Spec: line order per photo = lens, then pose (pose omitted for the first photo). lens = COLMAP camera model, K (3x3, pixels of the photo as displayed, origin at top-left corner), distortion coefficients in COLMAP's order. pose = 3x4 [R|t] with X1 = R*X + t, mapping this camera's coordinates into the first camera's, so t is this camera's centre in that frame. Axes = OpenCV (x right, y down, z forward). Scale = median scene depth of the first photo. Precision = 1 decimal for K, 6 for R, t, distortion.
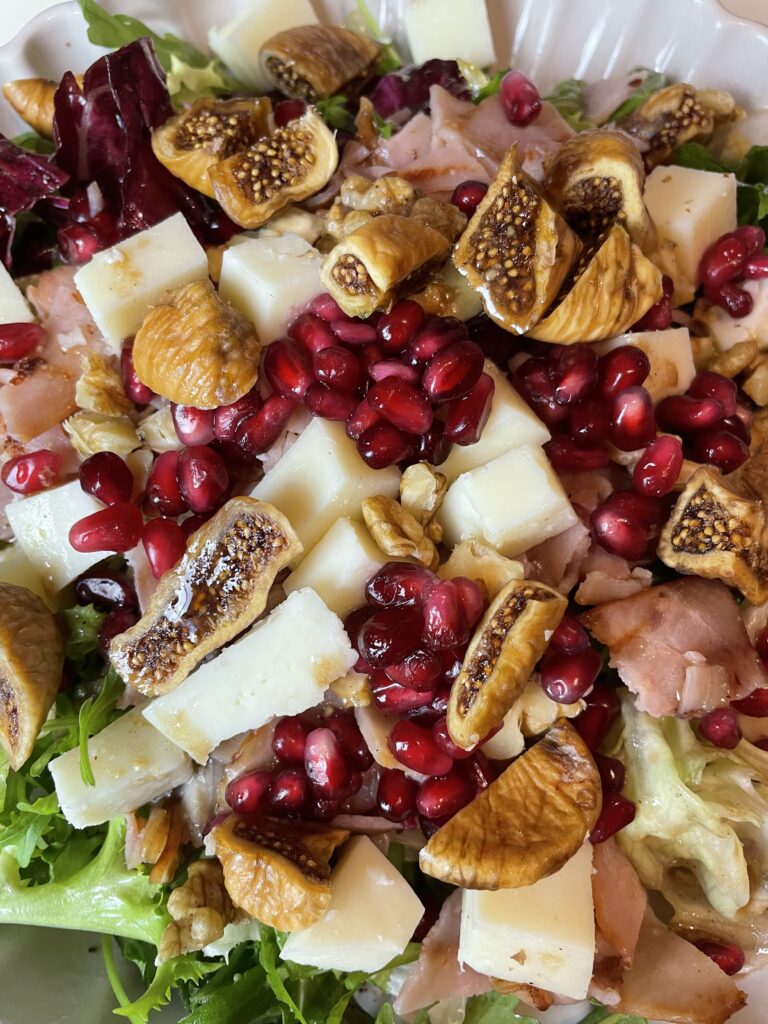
lens RADIAL K [[769.2, 0, 381.7], [0, 769.2, 515.1], [0, 0, 1]] dist [-0.007380, -0.042367]
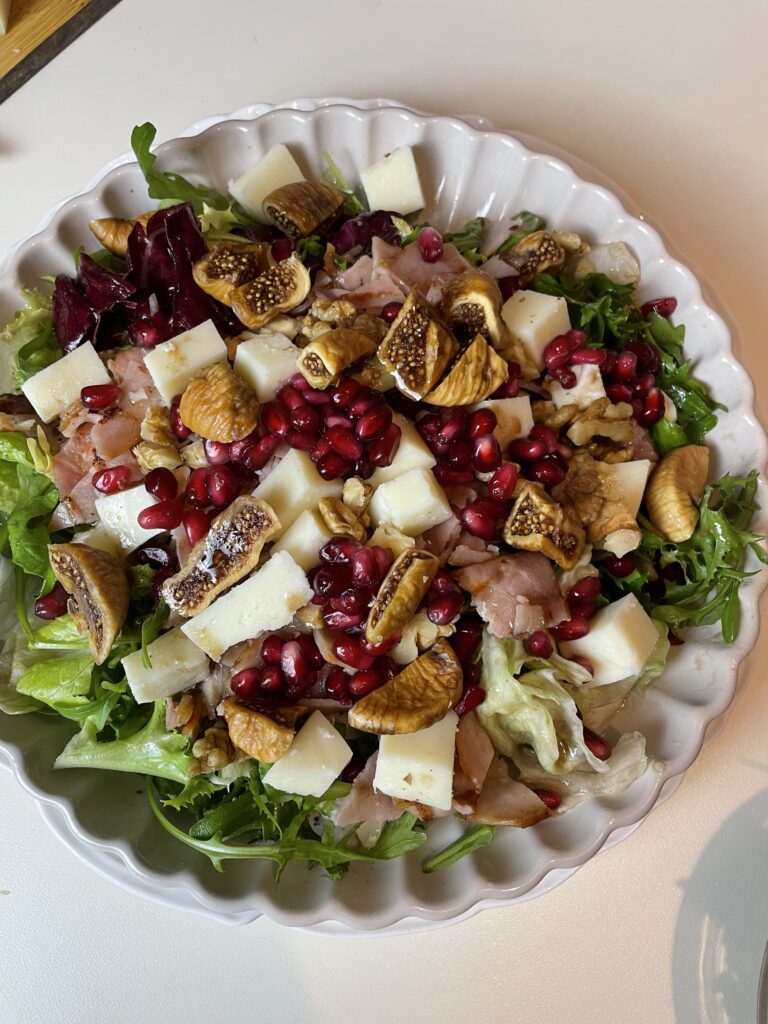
lens RADIAL K [[769.2, 0, 392.6], [0, 769.2, 509.8], [0, 0, 1]] dist [-0.007380, -0.042367]
pose [[0.999711, 0.016415, 0.017590, 0.099846], [-0.015688, 0.999049, -0.040688, 0.064668], [-0.018242, 0.040400, 0.999017, -0.620184]]
